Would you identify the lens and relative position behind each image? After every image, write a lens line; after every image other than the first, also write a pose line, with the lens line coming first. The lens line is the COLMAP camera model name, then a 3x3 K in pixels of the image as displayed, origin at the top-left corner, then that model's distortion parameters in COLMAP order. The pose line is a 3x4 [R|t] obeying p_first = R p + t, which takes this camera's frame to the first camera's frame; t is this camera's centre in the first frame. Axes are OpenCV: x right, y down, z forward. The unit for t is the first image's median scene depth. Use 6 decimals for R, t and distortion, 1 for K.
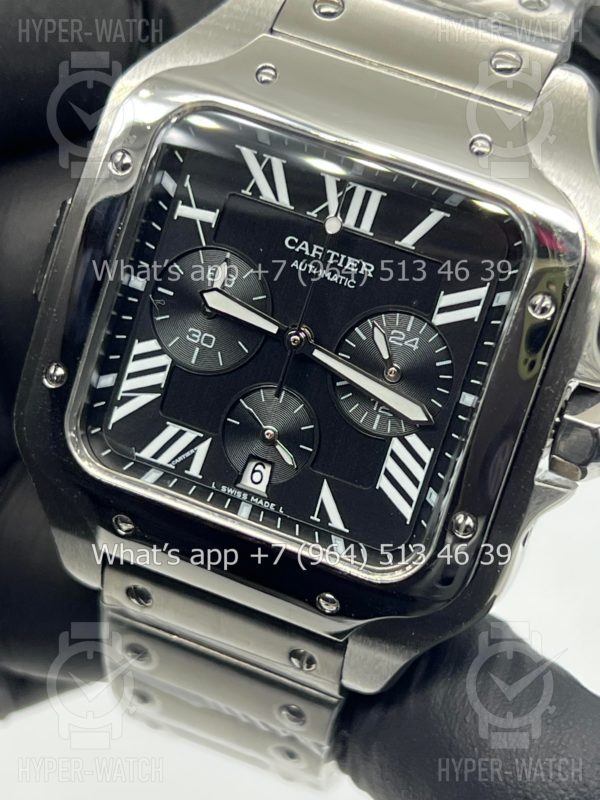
lens RADIAL K [[1906.4, 0, 300.0], [0, 1906.4, 400.0], [0, 0, 1]] dist [0.340269, -0.544797]
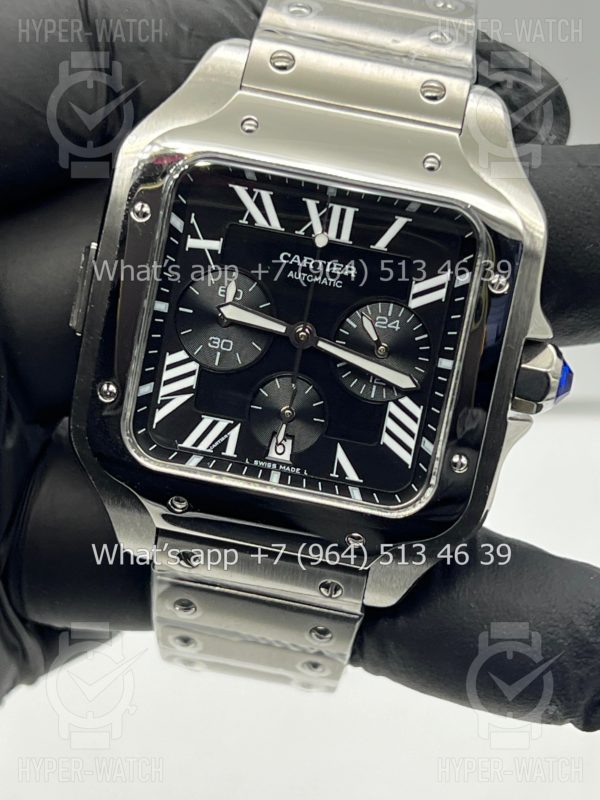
lens RADIAL K [[1906.4, 0, 300.0], [0, 1906.4, 400.0], [0, 0, 1]] dist [0.340269, -0.544797]
pose [[0.977689, -0.146477, 0.150559, -0.192995], [0.139845, 0.988711, 0.053790, -0.056024], [-0.156738, -0.031535, 0.987137, -0.218897]]
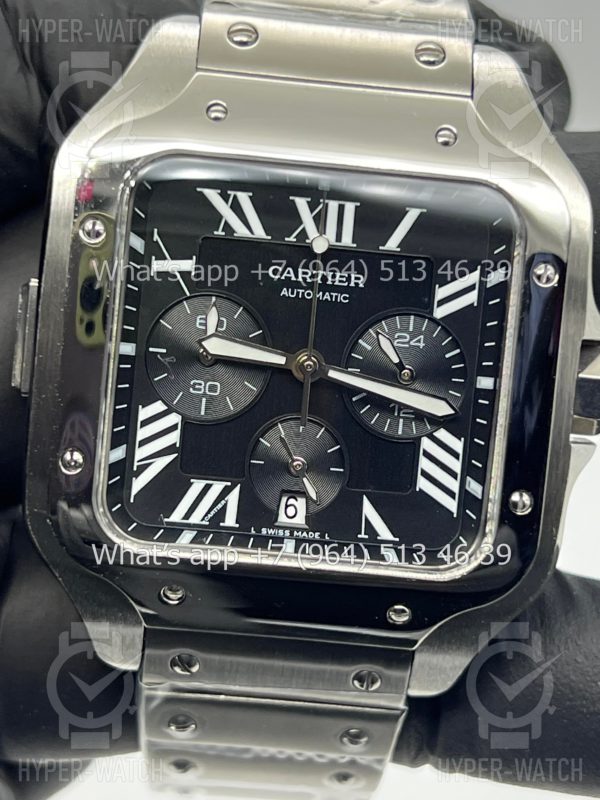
lens RADIAL K [[1906.4, 0, 300.0], [0, 1906.4, 400.0], [0, 0, 1]] dist [0.340269, -0.544797]
pose [[0.939822, -0.238365, 0.244778, -0.249197], [0.241425, 0.970255, 0.017887, -0.032376], [-0.241760, 0.042285, 0.969414, 0.039499]]
